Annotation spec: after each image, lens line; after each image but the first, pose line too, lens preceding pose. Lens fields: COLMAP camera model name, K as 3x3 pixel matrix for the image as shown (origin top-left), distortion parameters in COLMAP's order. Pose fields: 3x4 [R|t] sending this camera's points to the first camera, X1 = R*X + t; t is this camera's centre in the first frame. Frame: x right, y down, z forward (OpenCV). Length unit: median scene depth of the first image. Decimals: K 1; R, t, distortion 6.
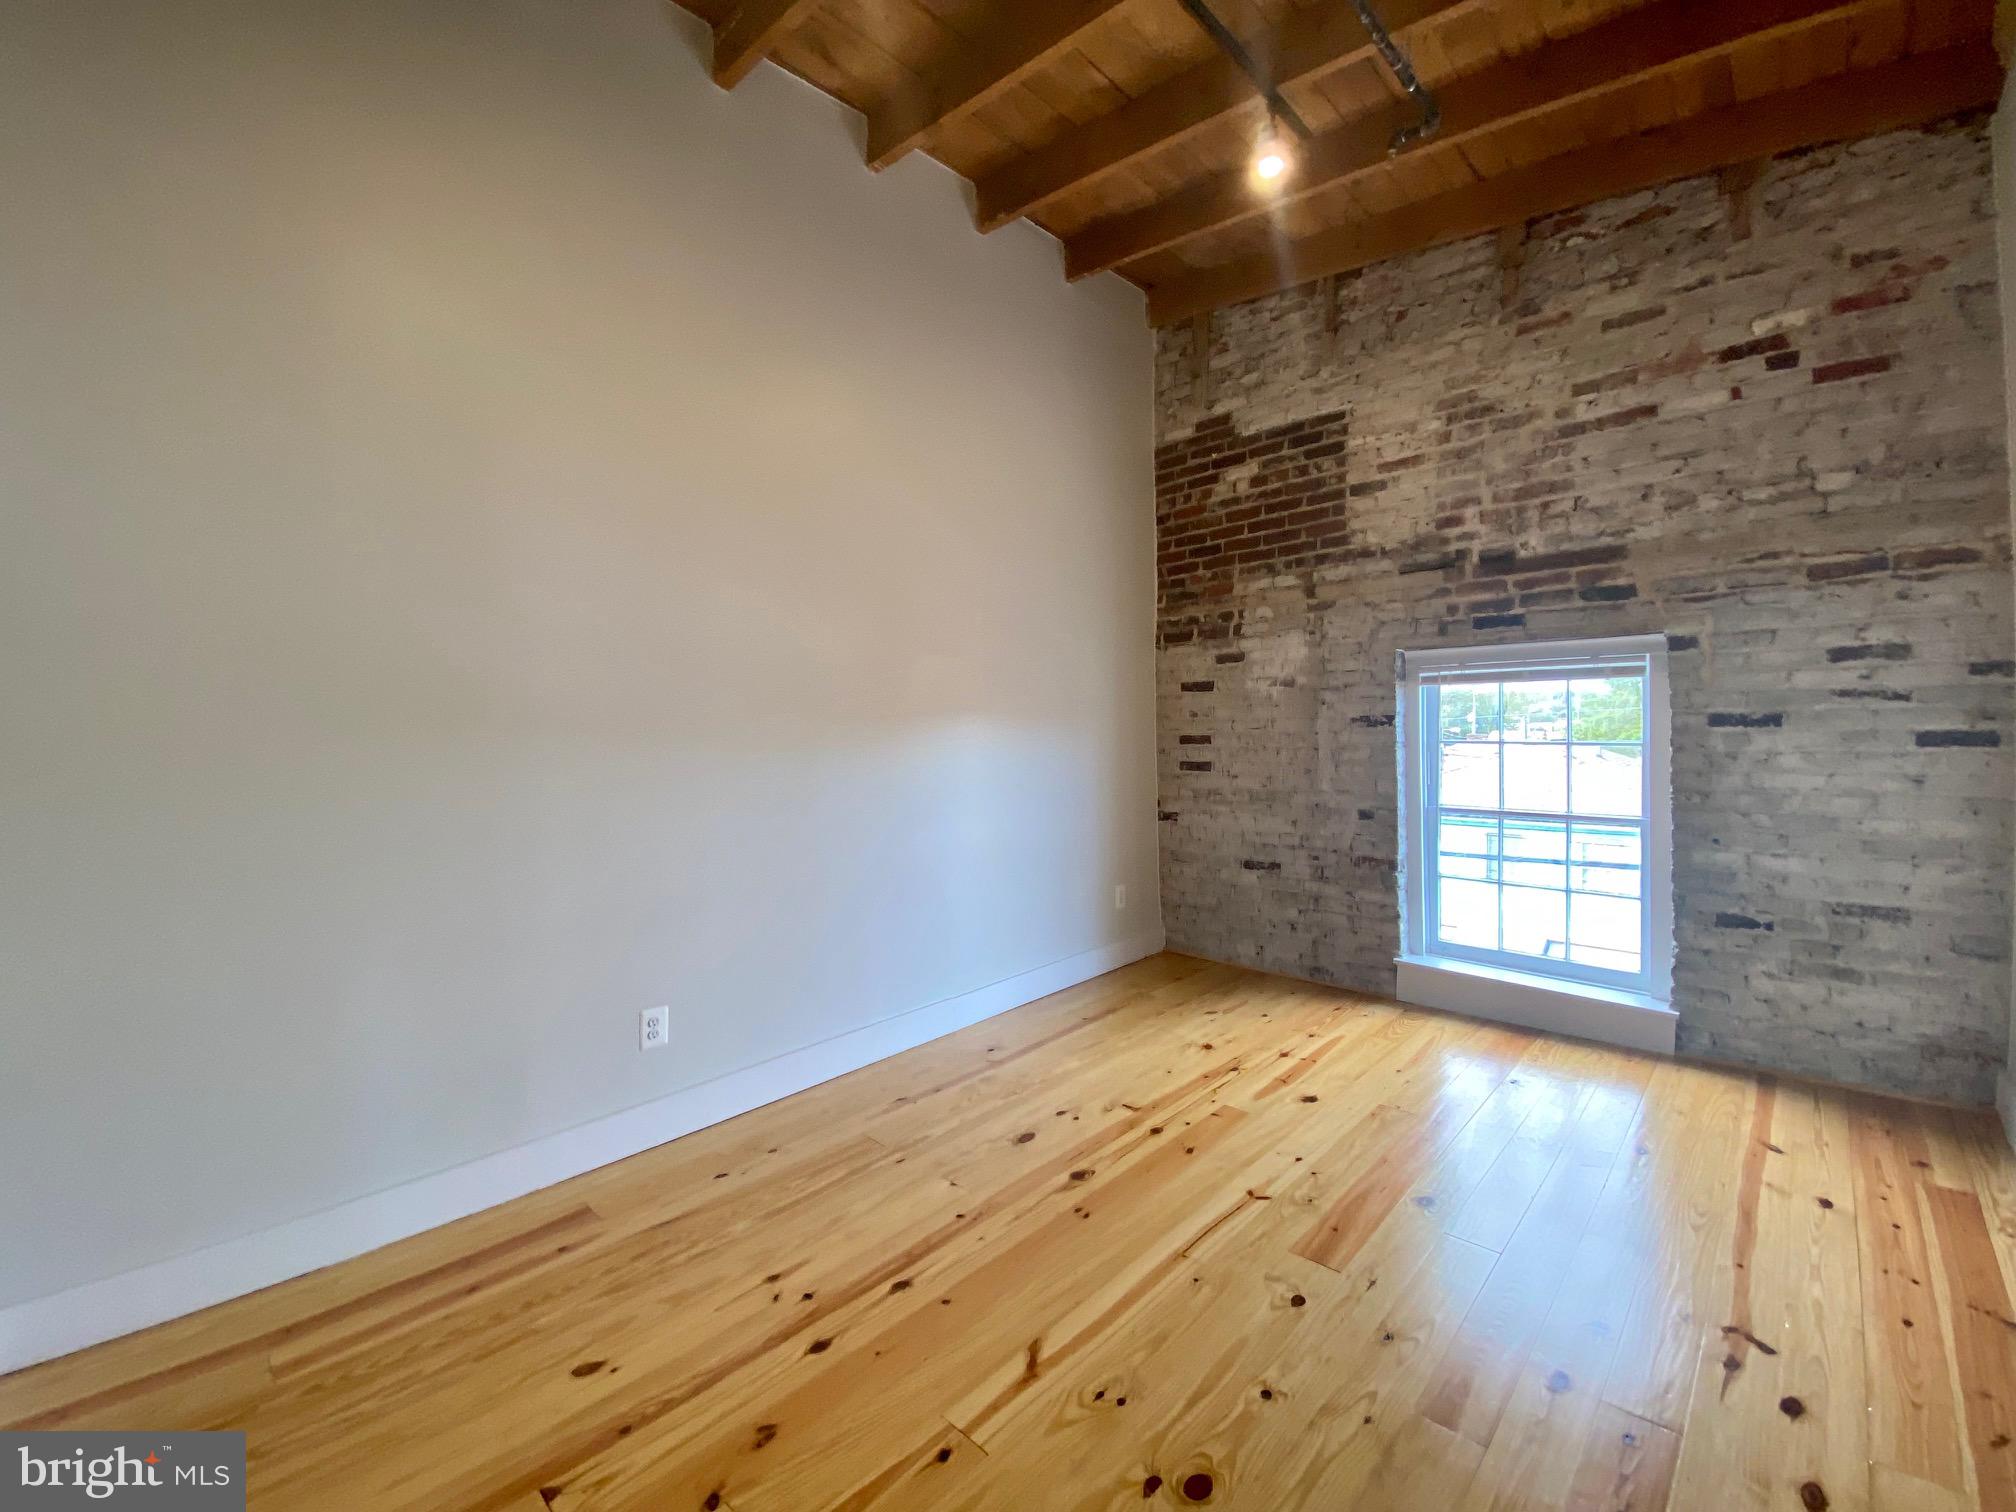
lens RADIAL K [[821.3, 0, 1006.4], [0, 821.3, 747.6], [0, 0, 1]] dist [0.017913, -0.017628]
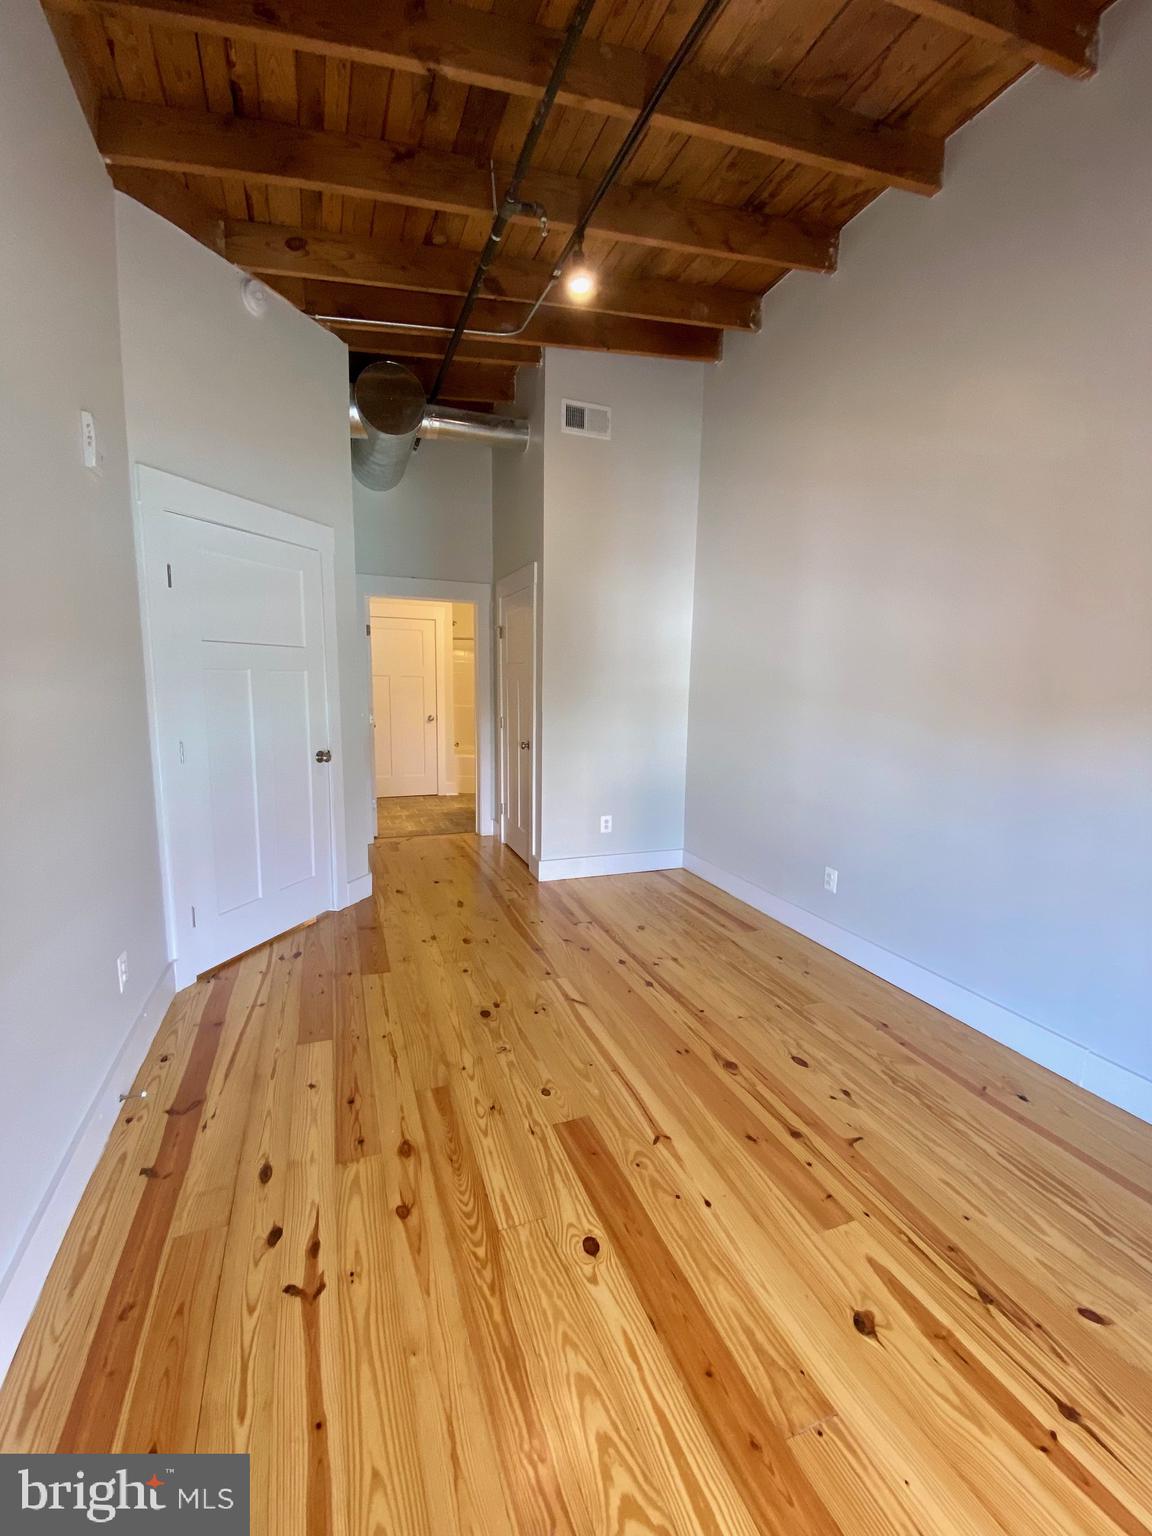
lens RADIAL K [[625.8, 0, 575.1], [0, 625.8, 763.2], [0, 0, 1]] dist [0.017913, -0.017628]
pose [[-0.414288, 0.135513, -0.900001, 0.841257], [-0.032088, 0.986064, 0.163242, -0.079610], [0.909580, 0.096509, -0.404166, 0.947774]]
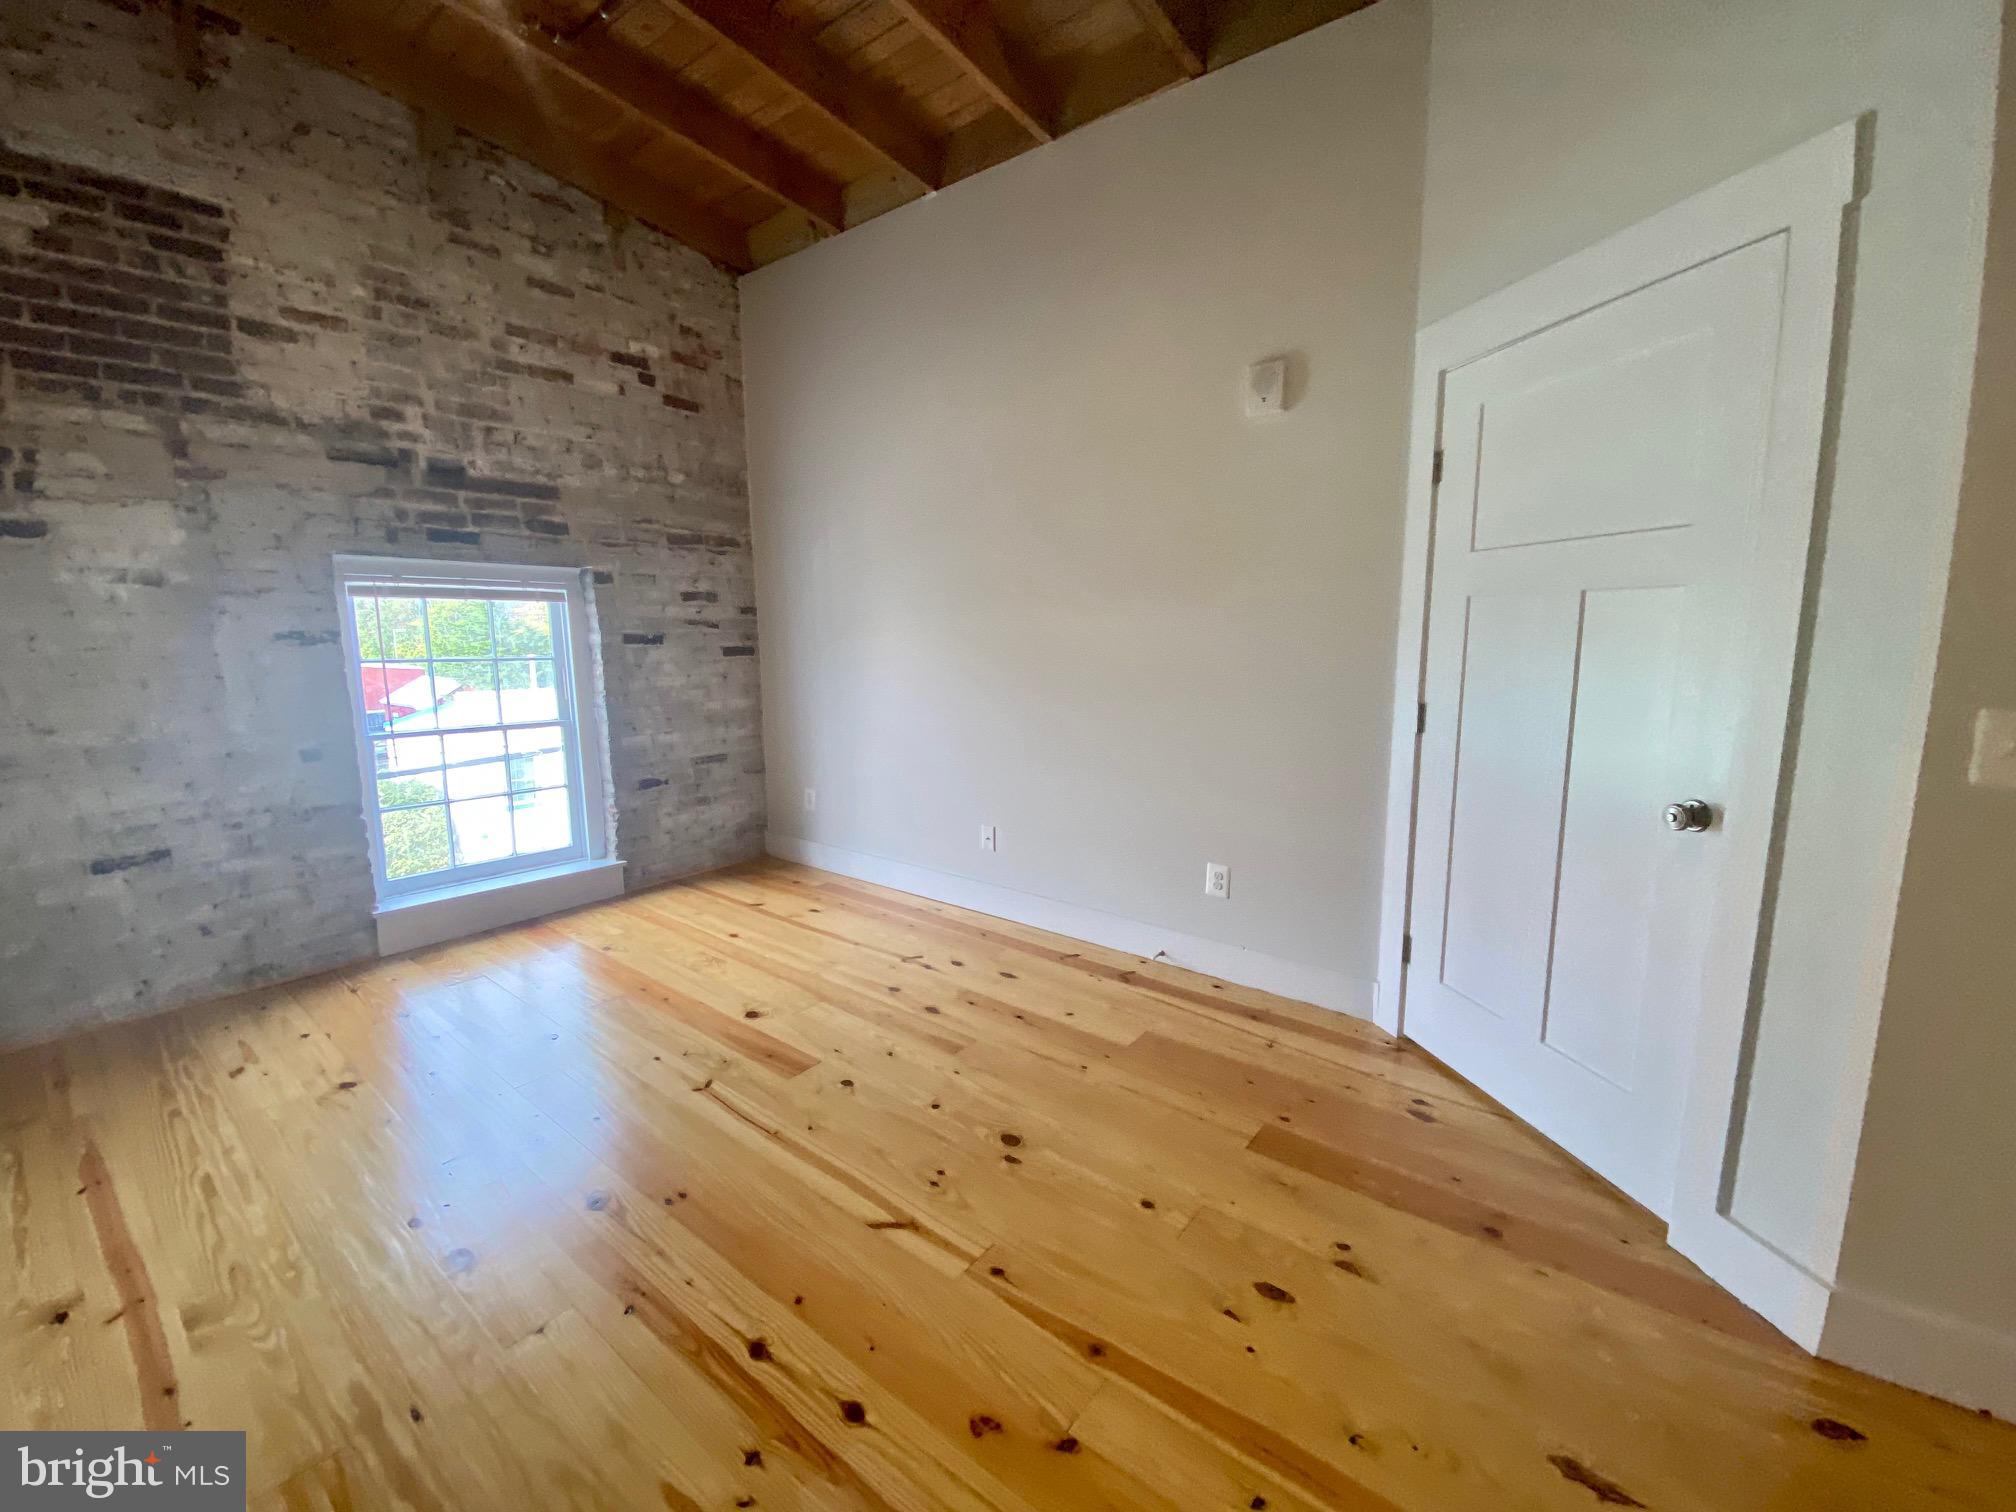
lens RADIAL K [[821.3, 0, 1012.8], [0, 821.3, 750.2], [0, 0, 1]] dist [0.017913, -0.017628]
pose [[-0.102809, -0.130159, 0.986148, -0.587273], [0.027359, 0.990657, 0.133607, -0.016926], [-0.994325, 0.040716, -0.098288, 0.547893]]
